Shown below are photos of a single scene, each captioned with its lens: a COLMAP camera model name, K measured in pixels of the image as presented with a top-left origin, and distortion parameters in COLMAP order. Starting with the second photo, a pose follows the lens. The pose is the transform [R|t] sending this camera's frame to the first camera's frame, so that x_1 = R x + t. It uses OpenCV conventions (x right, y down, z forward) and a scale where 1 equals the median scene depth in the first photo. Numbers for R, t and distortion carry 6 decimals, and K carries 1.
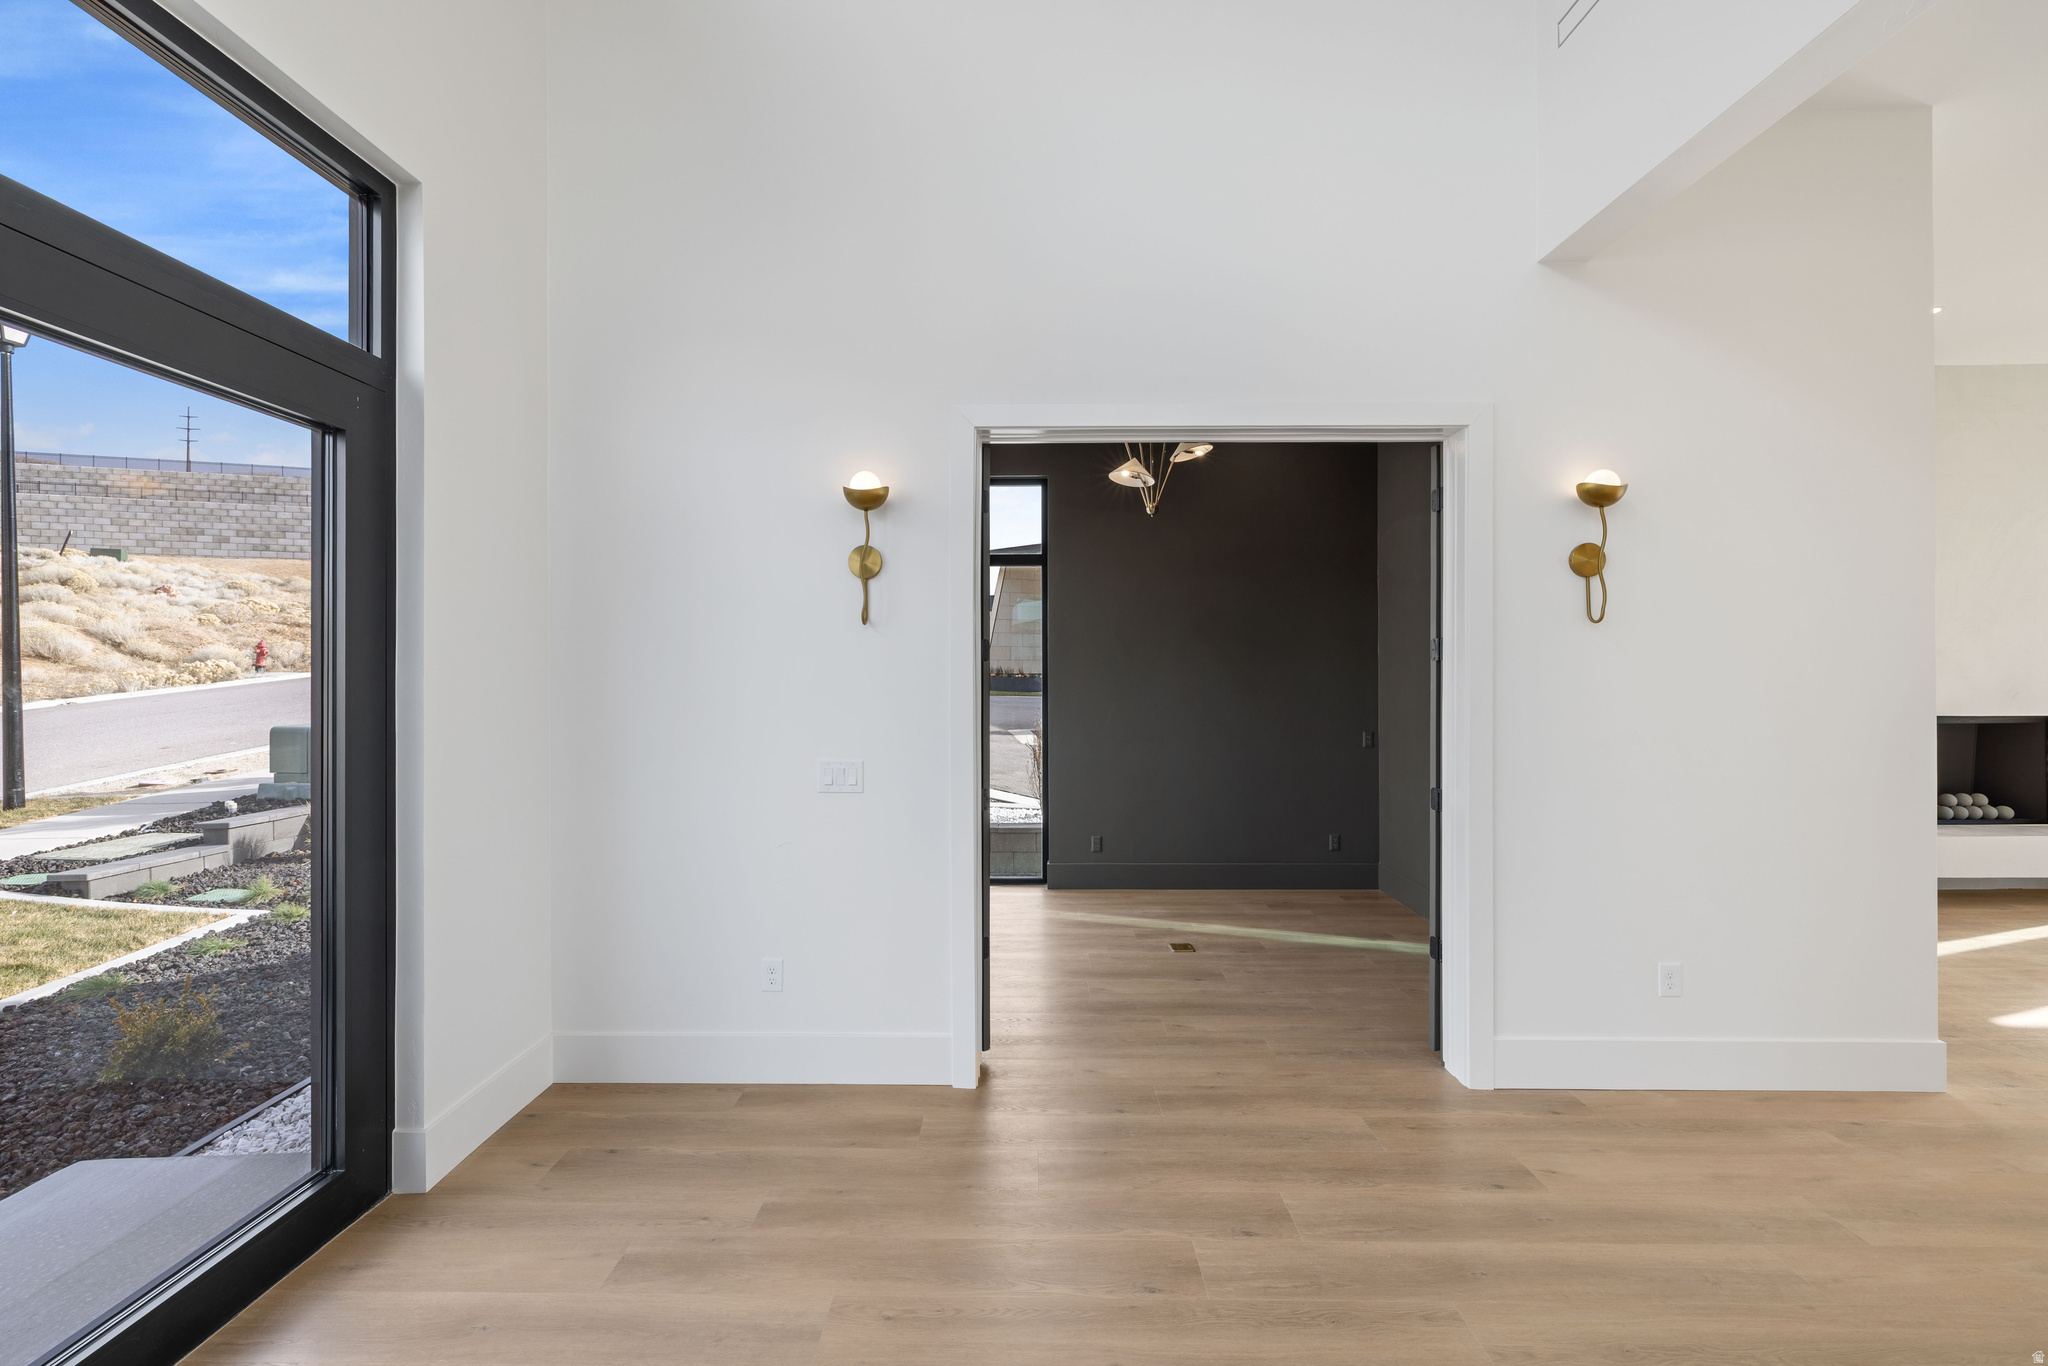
lens RADIAL K [[862.7, 0, 1026.9], [0, 862.7, 683.1], [0, 0, 1]] dist [0.002984, -0.000021]
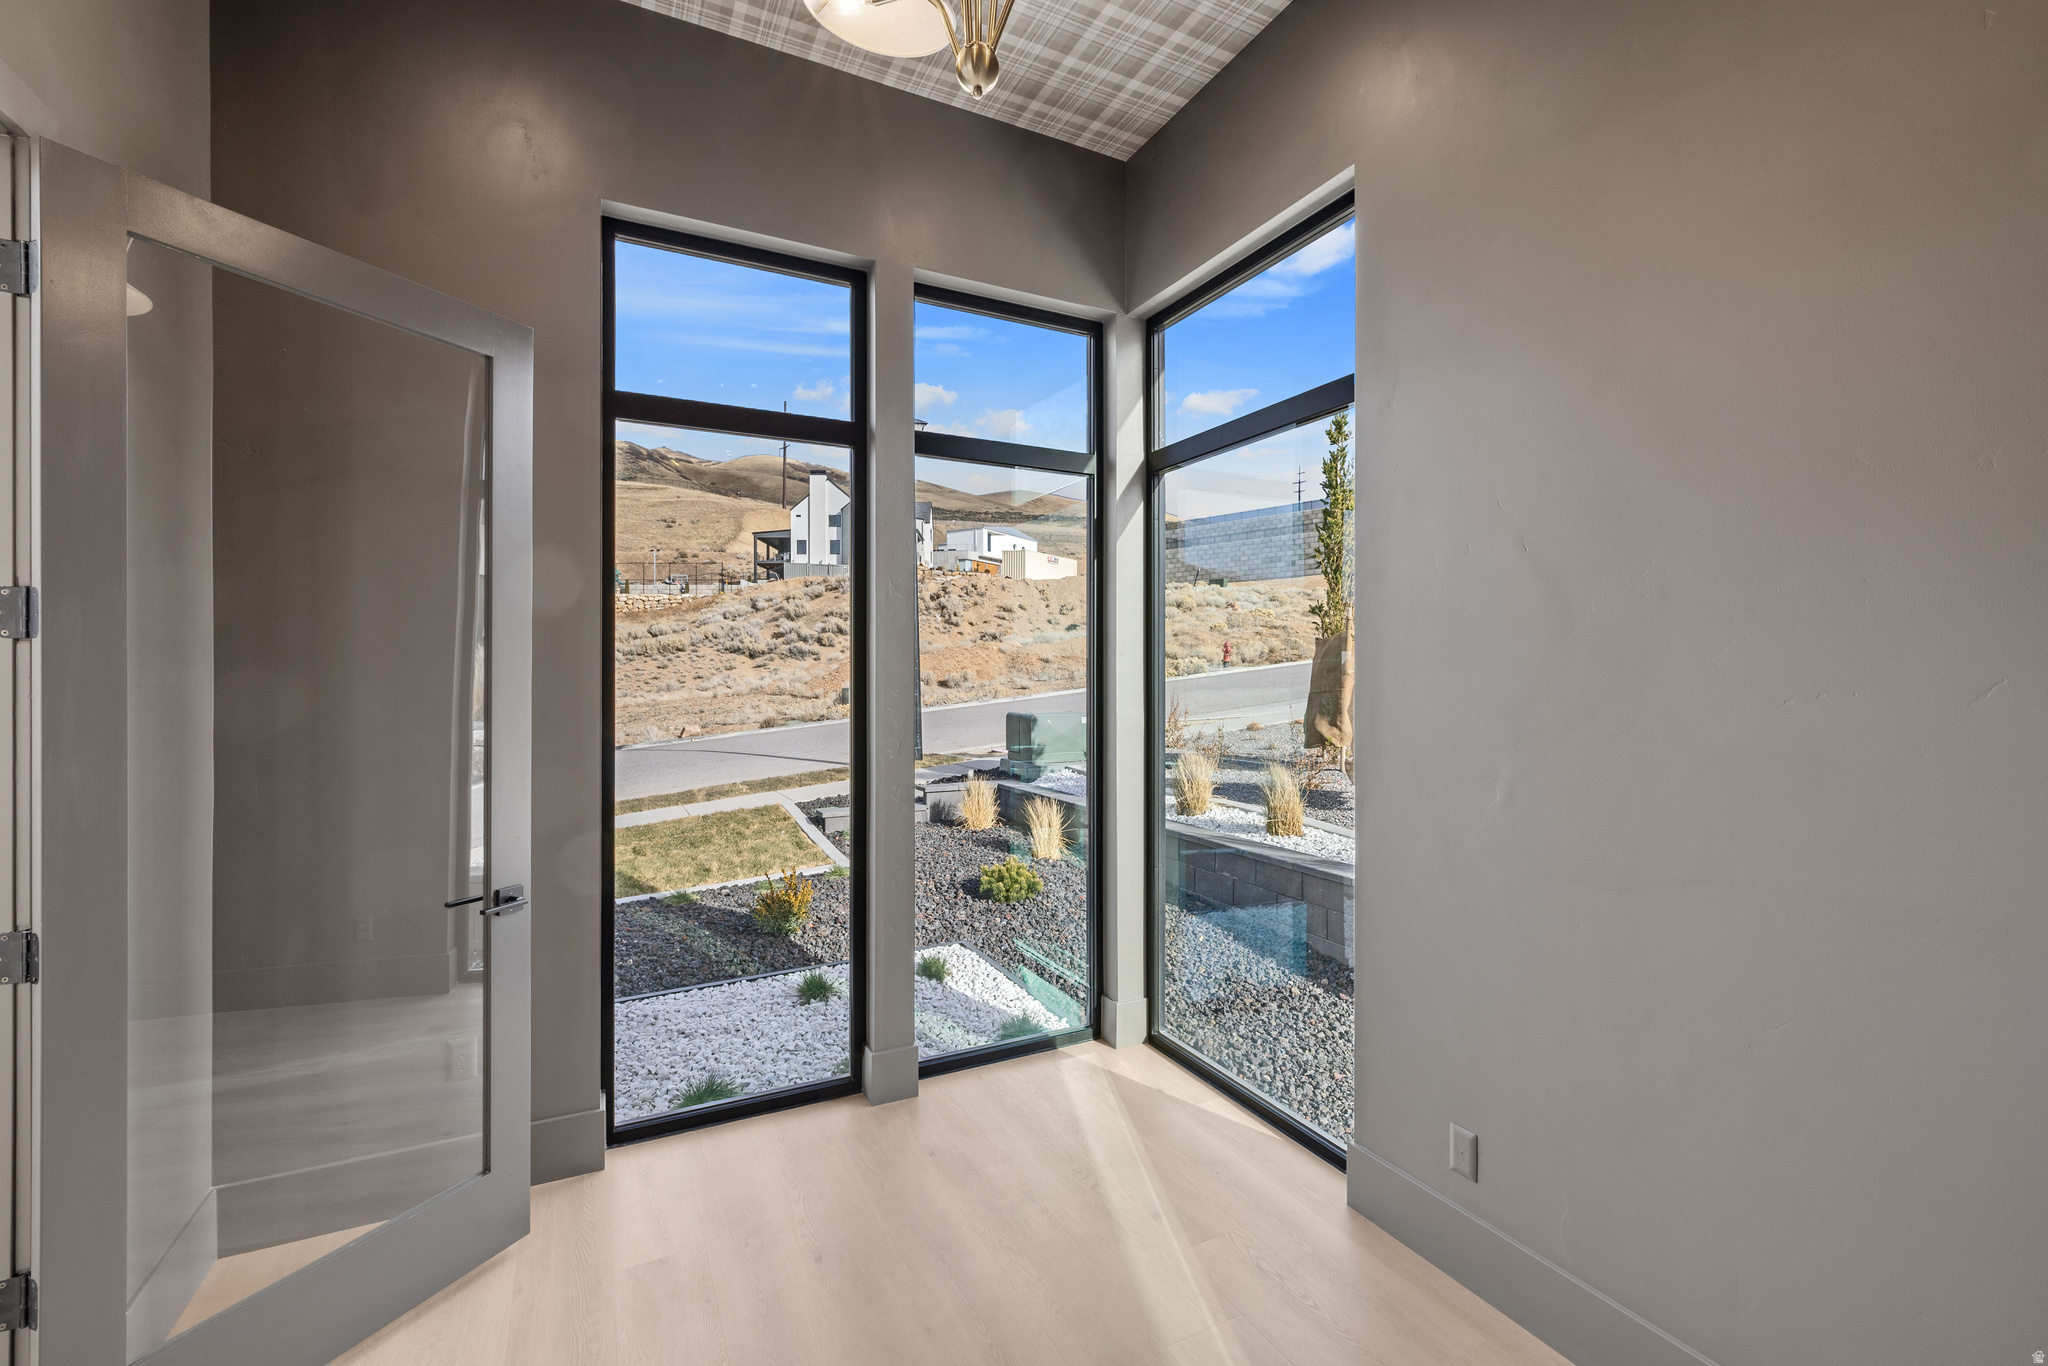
lens RADIAL K [[862.7, 0, 1018.4], [0, 862.7, 674.7], [0, 0, 1]] dist [0.002984, -0.000021]
pose [[0.447819, 0.001136, -0.894123, 0.051648], [-0.002546, 0.999997, -0.000005, -0.000428], [0.894120, 0.002279, 0.447821, 0.119173]]
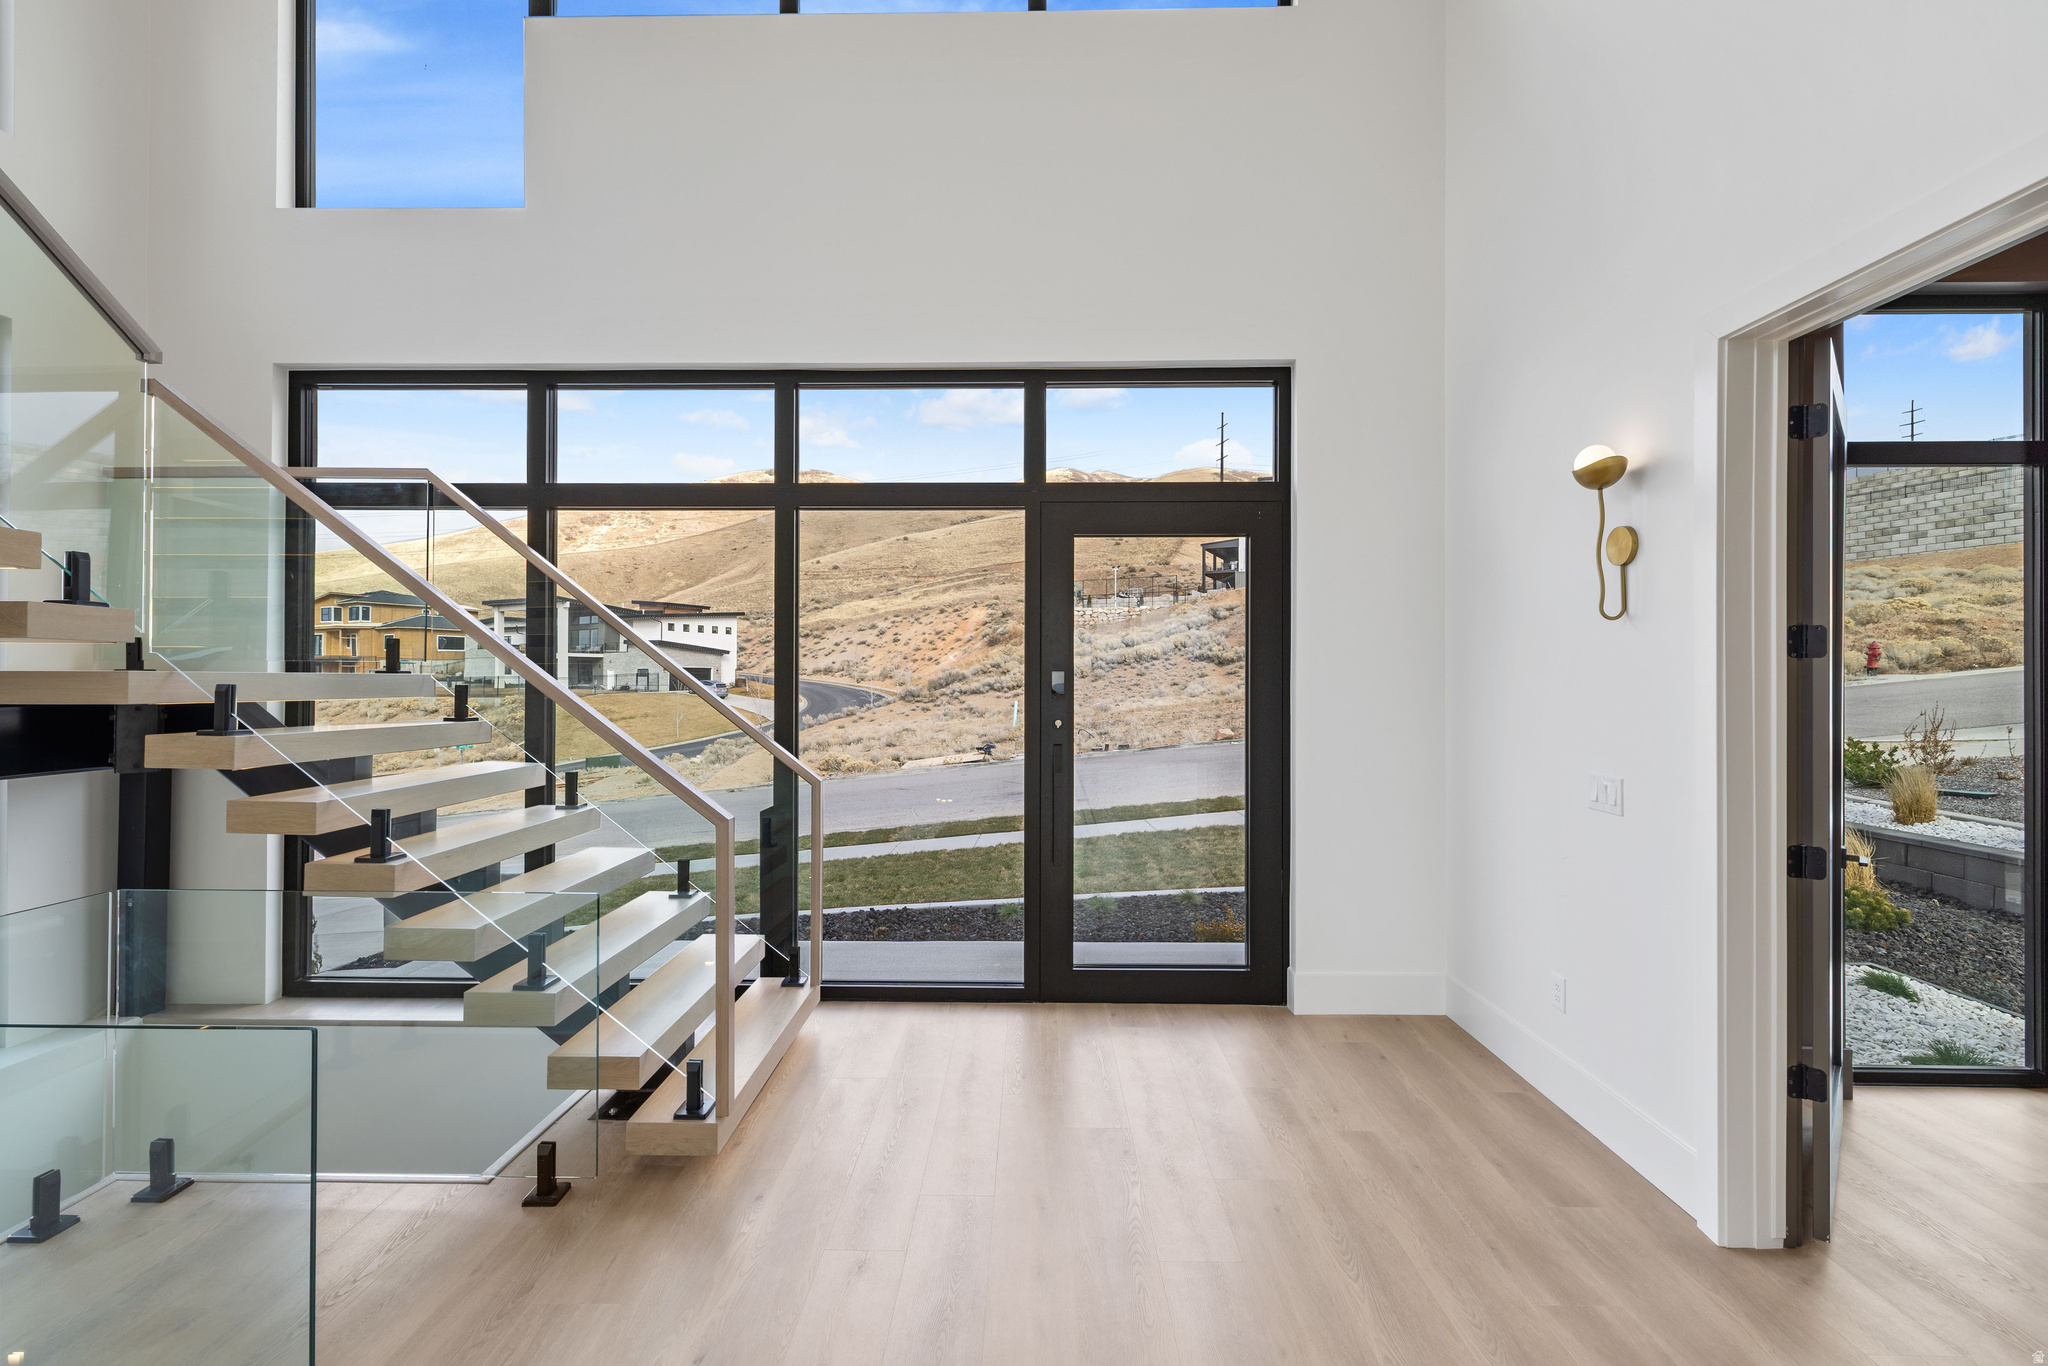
lens RADIAL K [[862.7, 0, 1016.4], [0, 862.7, 678.6], [0, 0, 1]] dist [0.002984, -0.000021]
pose [[-0.012192, -0.001761, -0.999924, 0.058931], [-0.006033, 0.999980, -0.001688, -0.000312], [0.999907, 0.006012, -0.012202, 0.035924]]
